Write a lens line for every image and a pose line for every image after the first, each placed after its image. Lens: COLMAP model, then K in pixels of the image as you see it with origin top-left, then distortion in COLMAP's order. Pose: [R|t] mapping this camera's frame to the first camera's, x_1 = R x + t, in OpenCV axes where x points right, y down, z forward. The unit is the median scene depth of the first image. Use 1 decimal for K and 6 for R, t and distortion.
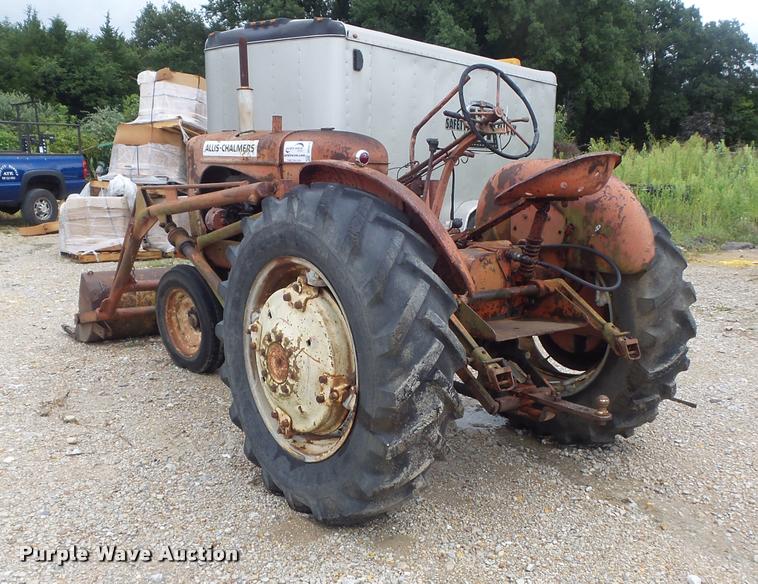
lens RADIAL K [[798.1, 0, 409.9], [0, 798.1, 328.1], [0, 0, 1]] dist [0.016474, 0.000000]
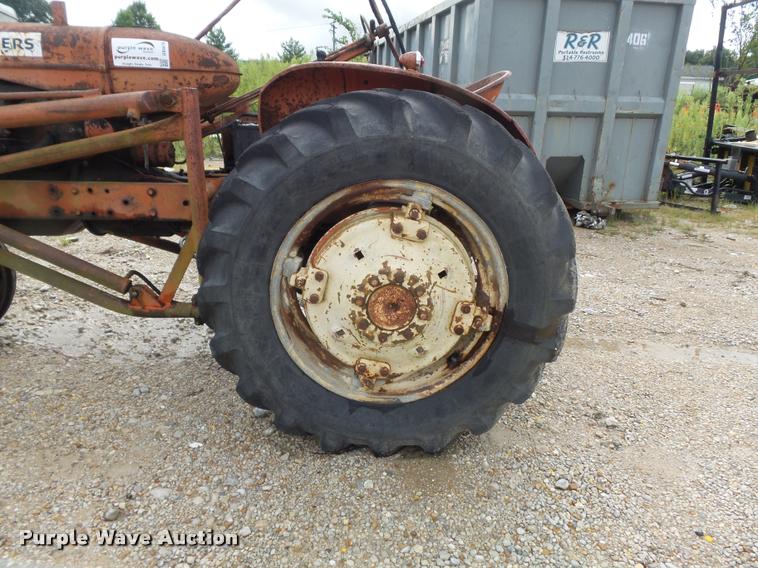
lens RADIAL K [[523.2, 0, 377.6], [0, 523.2, 287.1], [0, 0, 1]] dist [0.003866, -0.002511]
pose [[0.615450, -0.246736, 0.748560, -0.312389], [0.143598, 0.968944, 0.201315, -0.048908], [-0.774984, -0.016408, 0.631767, 0.350530]]
